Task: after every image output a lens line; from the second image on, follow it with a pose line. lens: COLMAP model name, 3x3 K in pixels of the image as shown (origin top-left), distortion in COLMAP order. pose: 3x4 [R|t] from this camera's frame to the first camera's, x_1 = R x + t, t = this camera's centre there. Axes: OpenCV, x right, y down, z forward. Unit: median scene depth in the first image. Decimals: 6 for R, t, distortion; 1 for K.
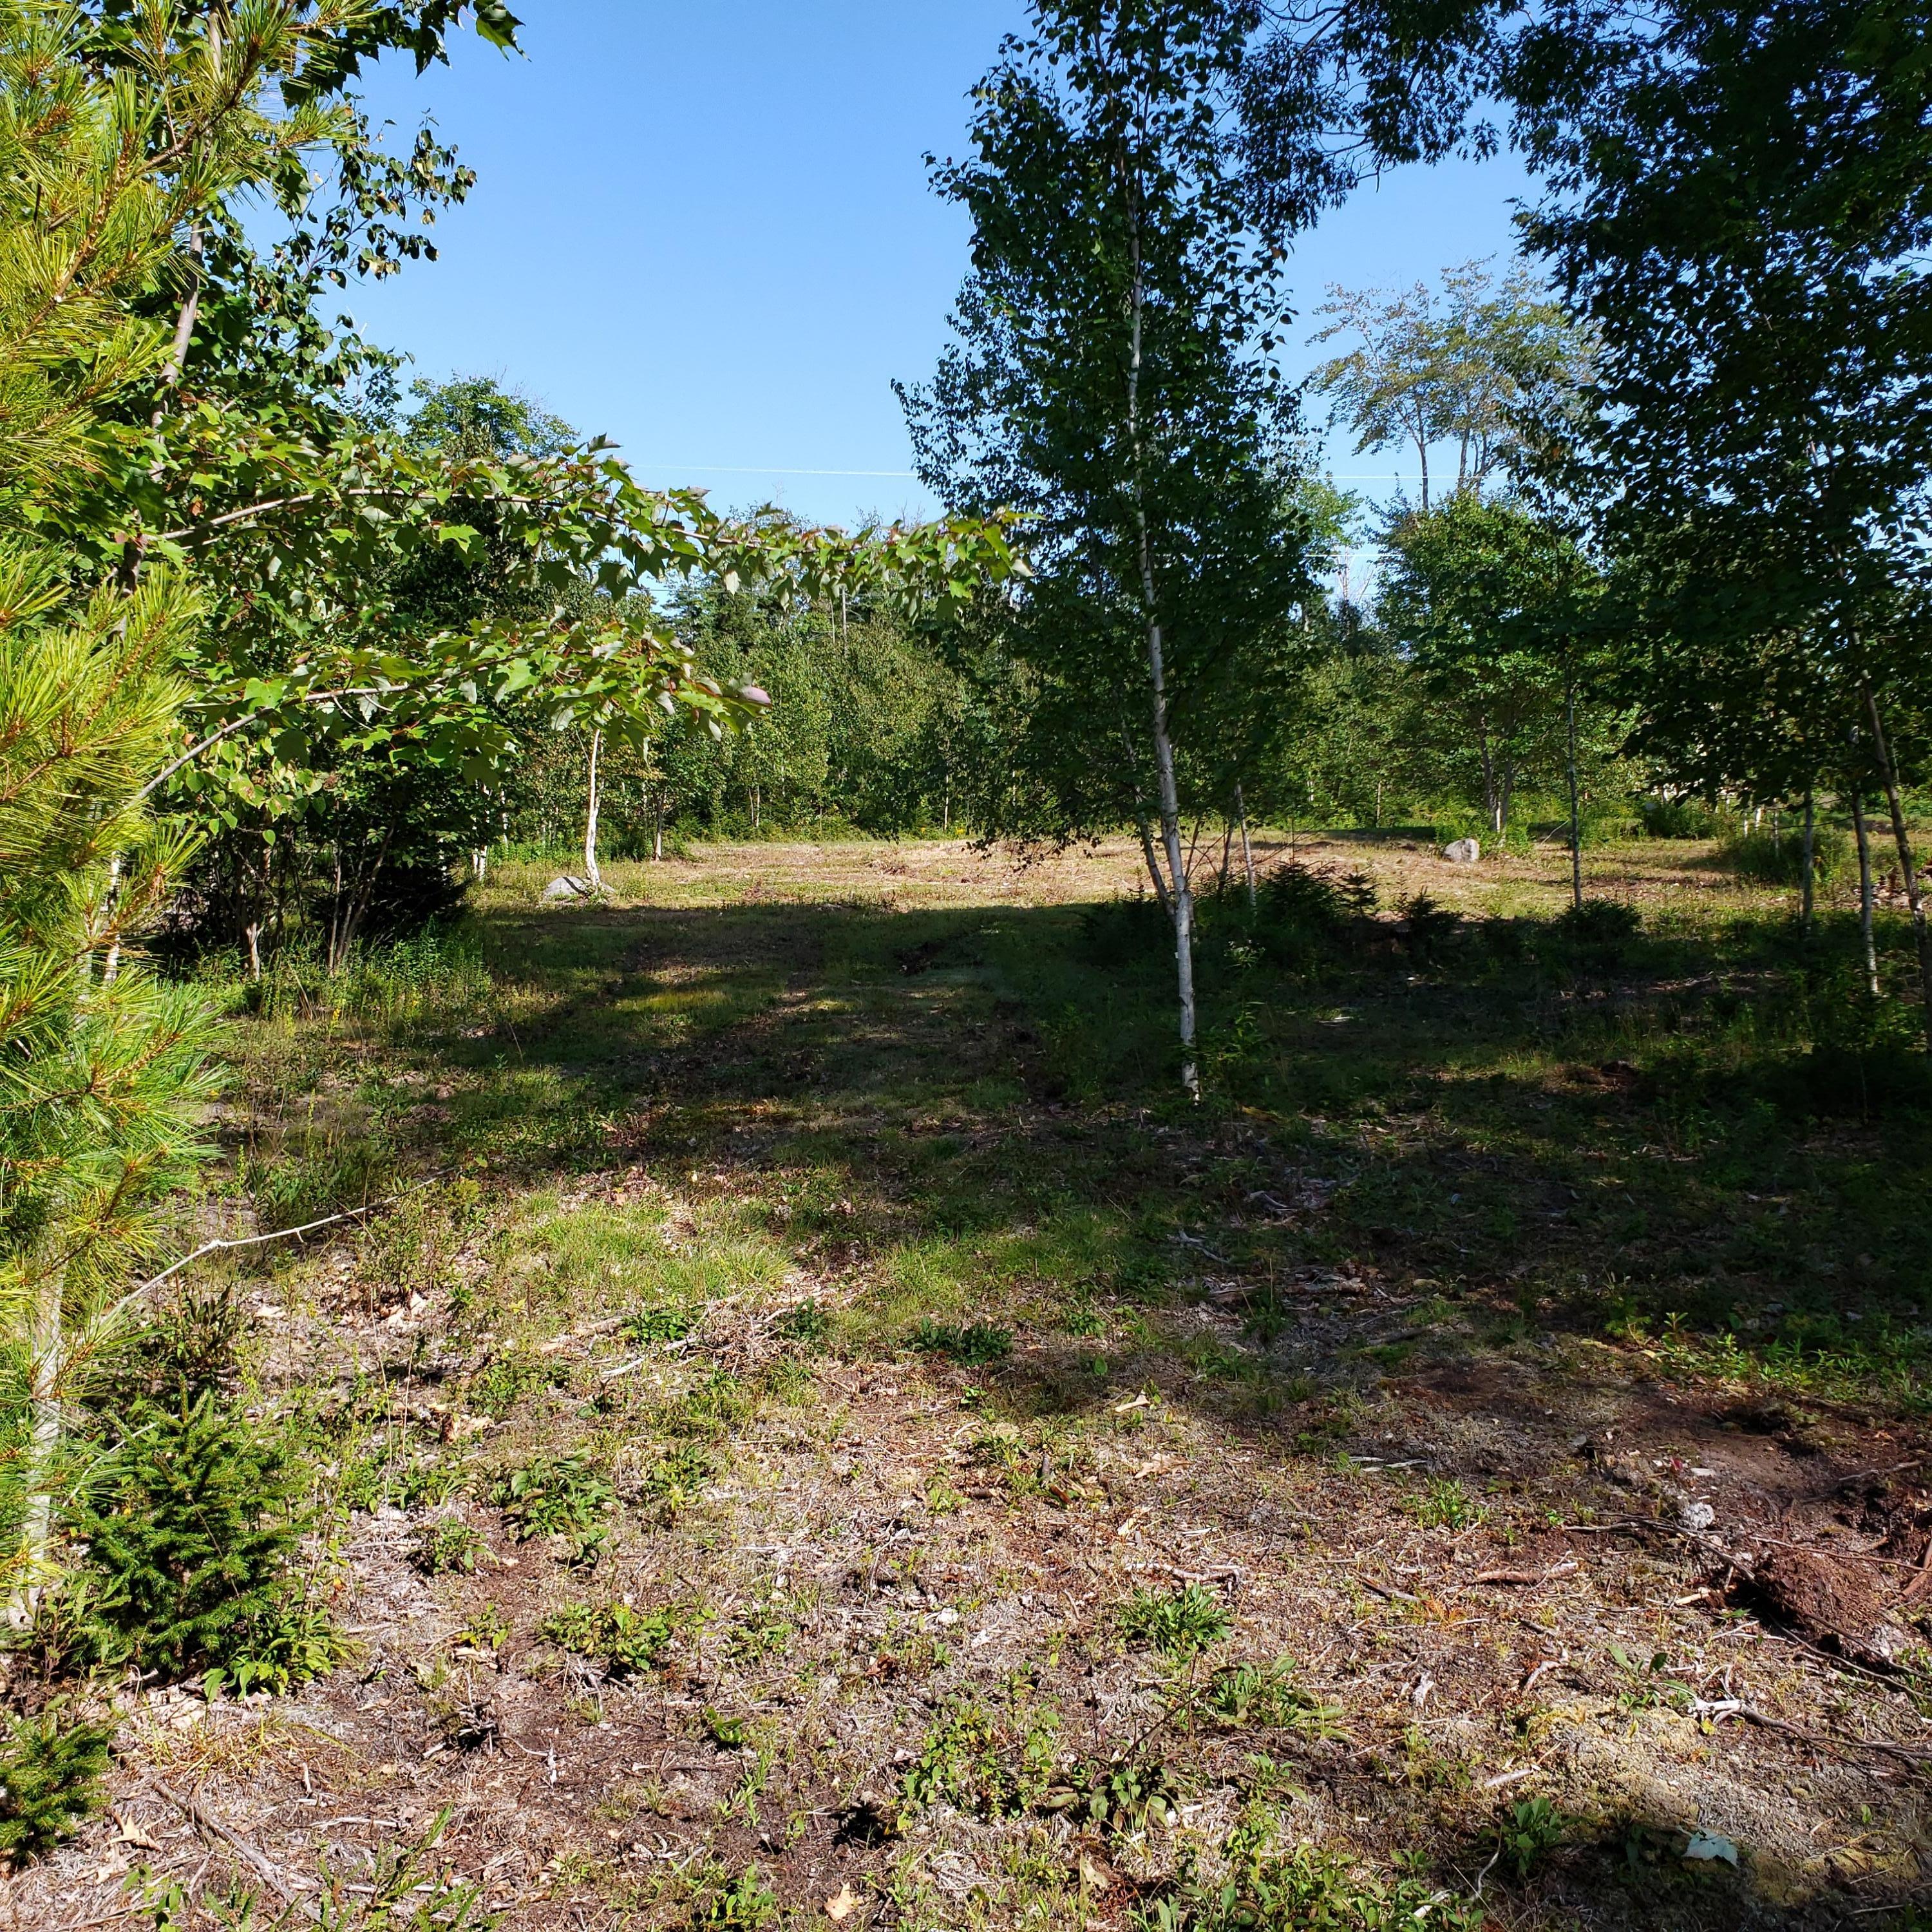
lens RADIAL K [[1837.0, 0, 1005.5], [0, 1837.0, 995.3], [0, 0, 1]] dist [-0.003348, -0.011126]
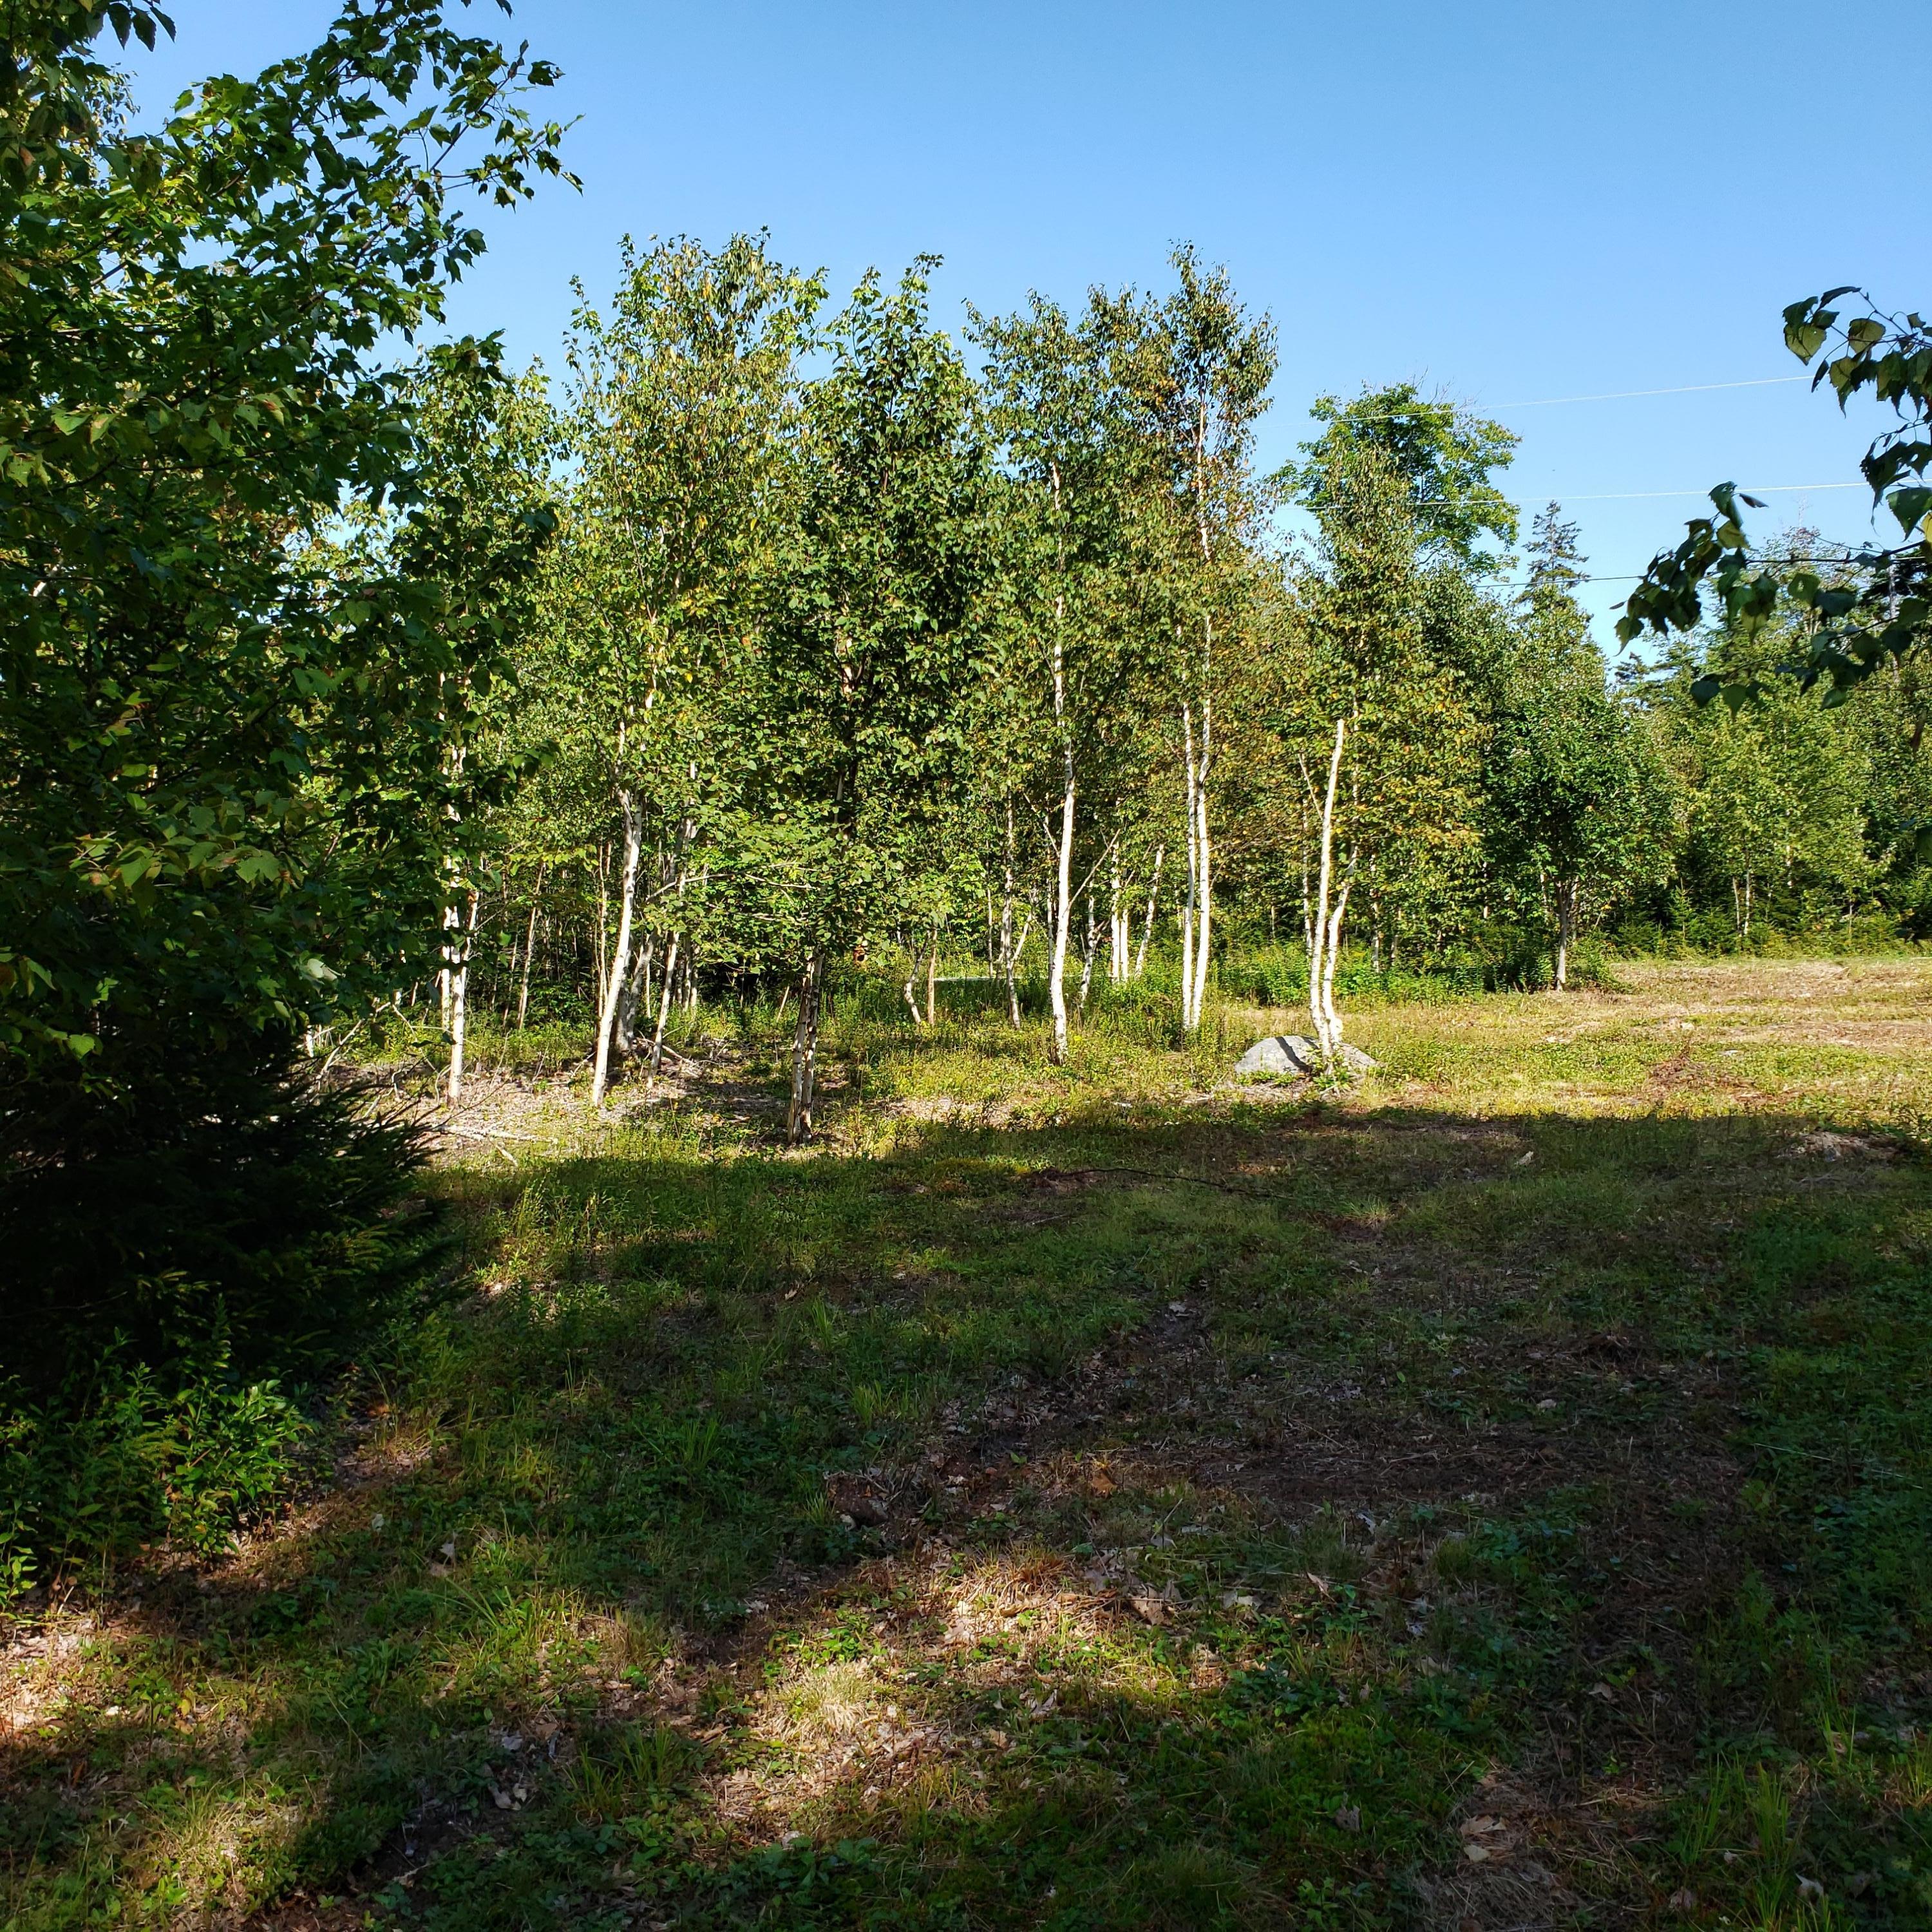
lens RADIAL K [[1837.0, 0, 1005.5], [0, 1837.0, 995.3], [0, 0, 1]] dist [-0.003348, -0.011126]
pose [[0.858147, 0.001039, -0.513402, -0.031087], [-0.032232, 0.998134, -0.051855, -0.034563], [0.512391, 0.061048, 0.856580, 0.381364]]
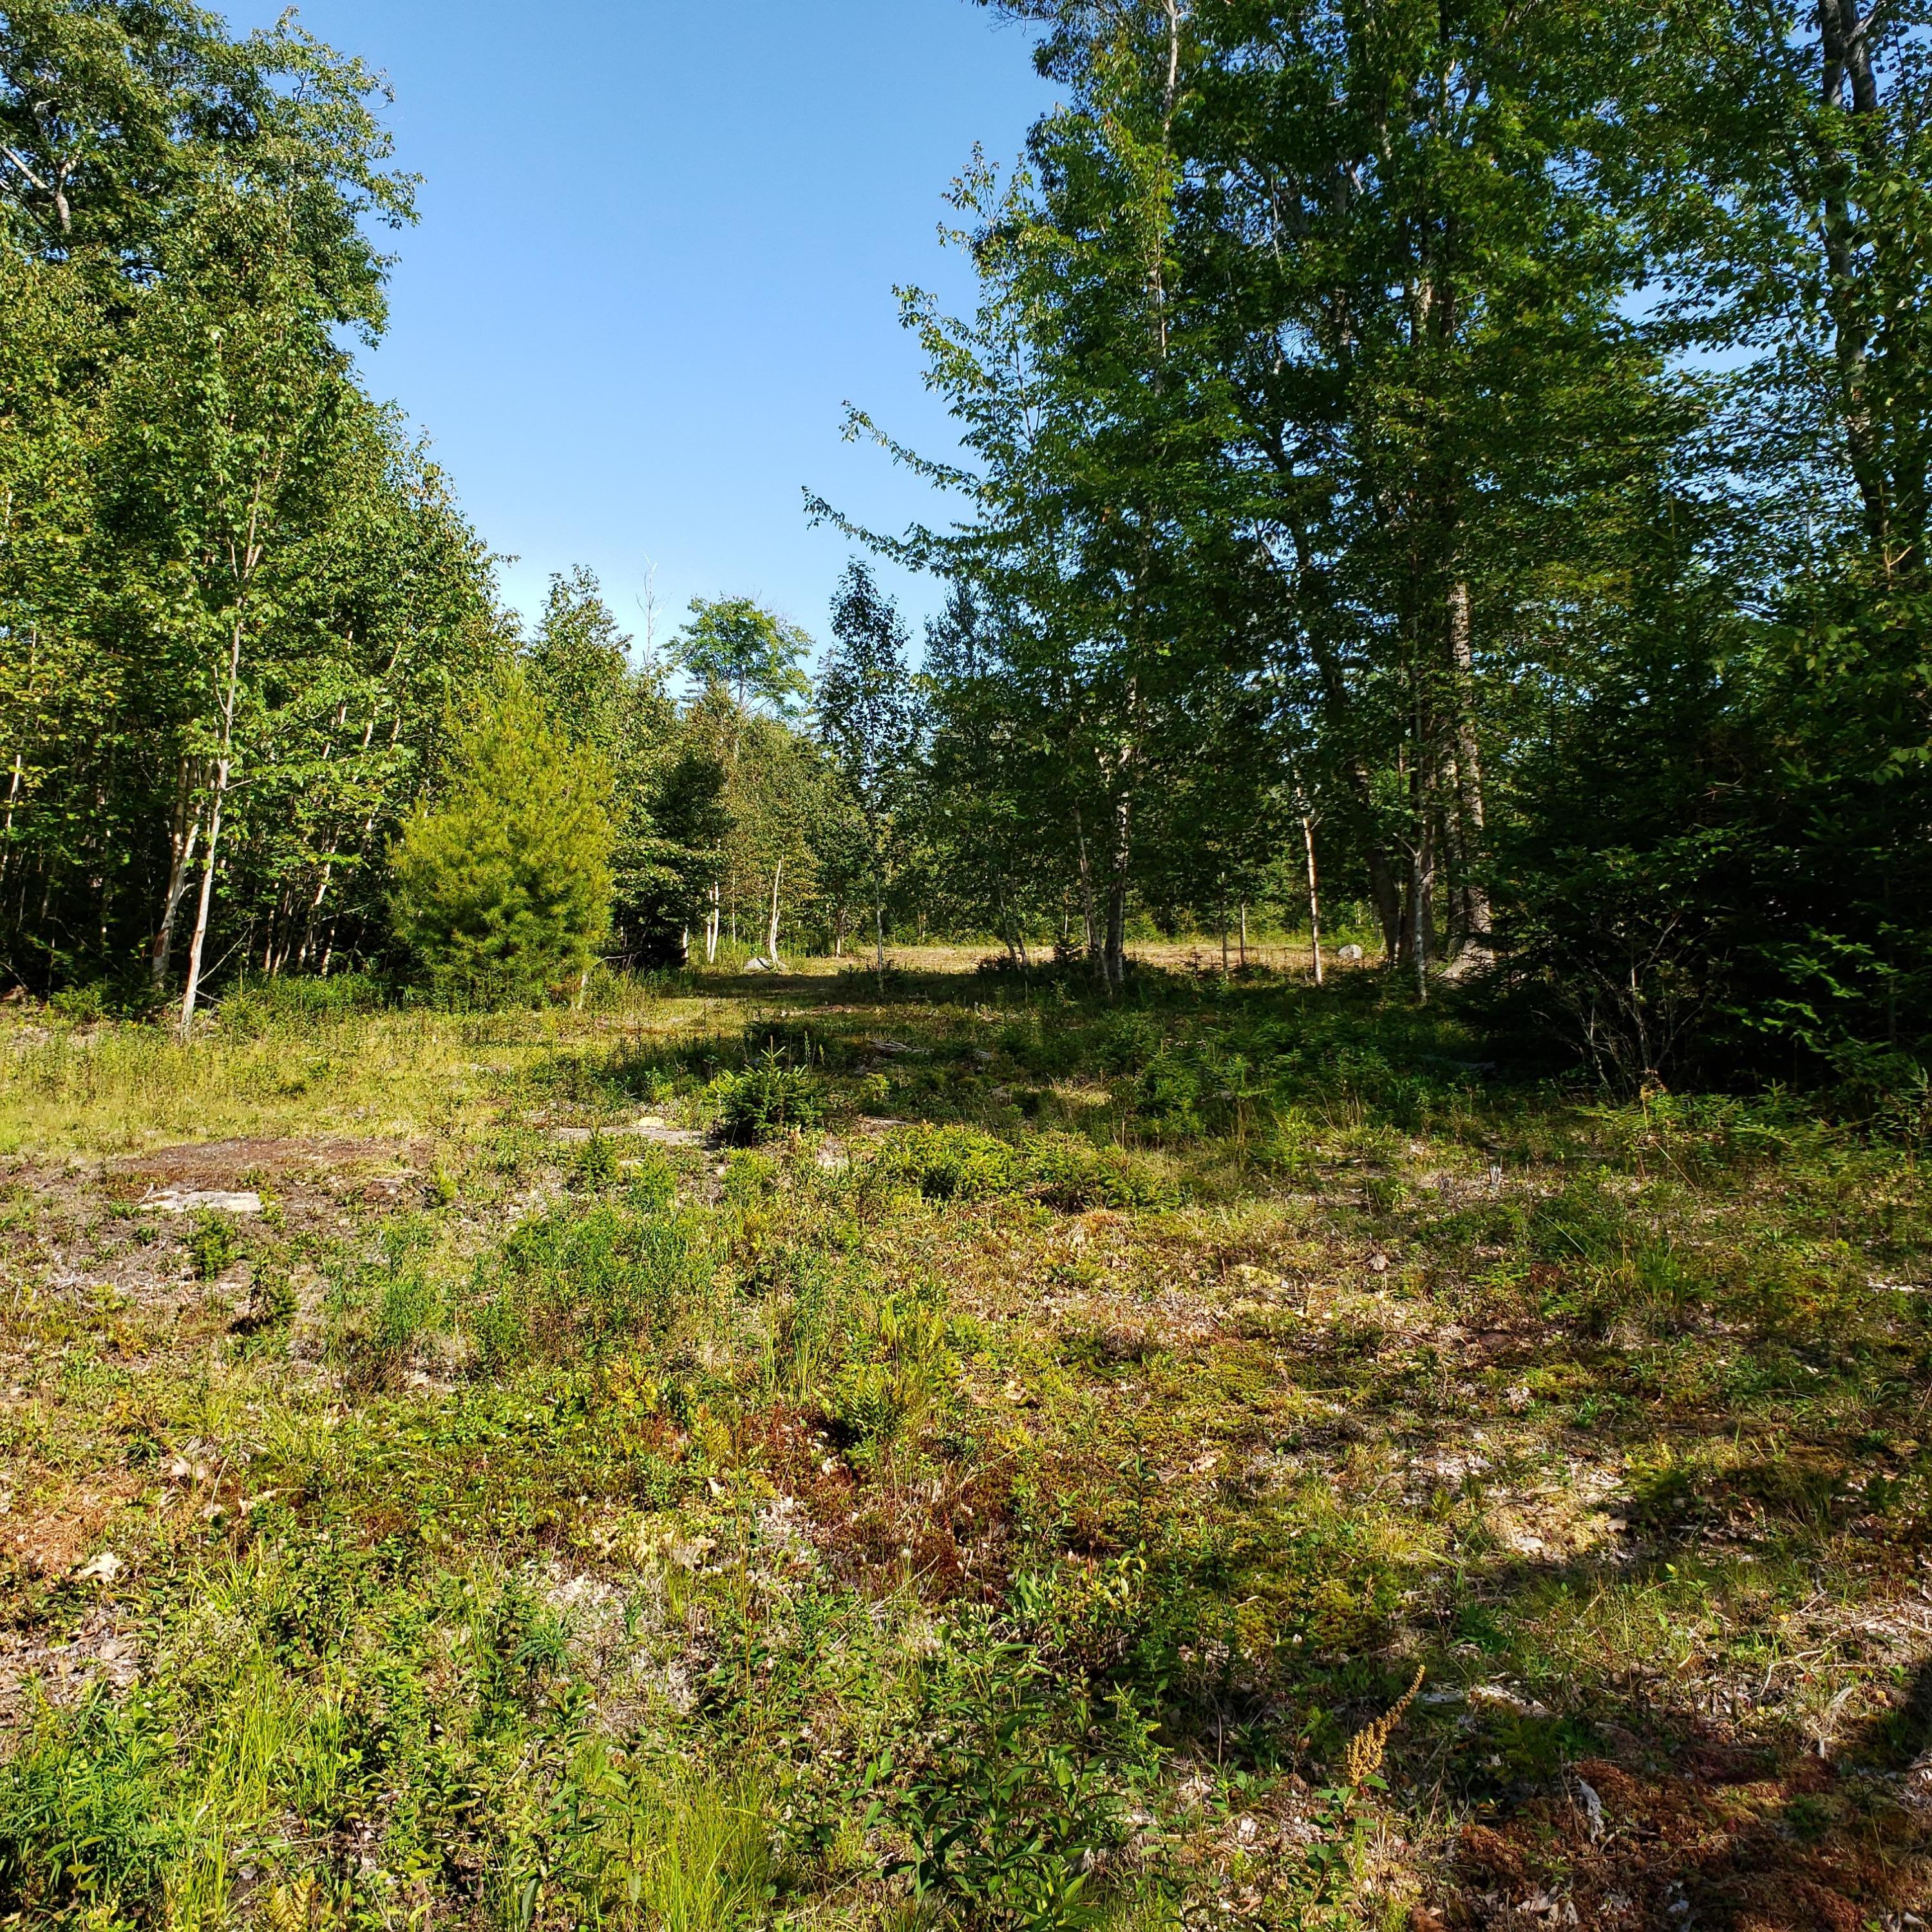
lens RADIAL K [[1837.0, 0, 1005.5], [0, 1837.0, 995.3], [0, 0, 1]] dist [-0.003348, -0.011126]
pose [[0.989078, 0.014572, -0.146670, 0.156527], [-0.025029, 0.997254, -0.069703, 0.054835], [0.145252, 0.072613, 0.986727, -0.401185]]
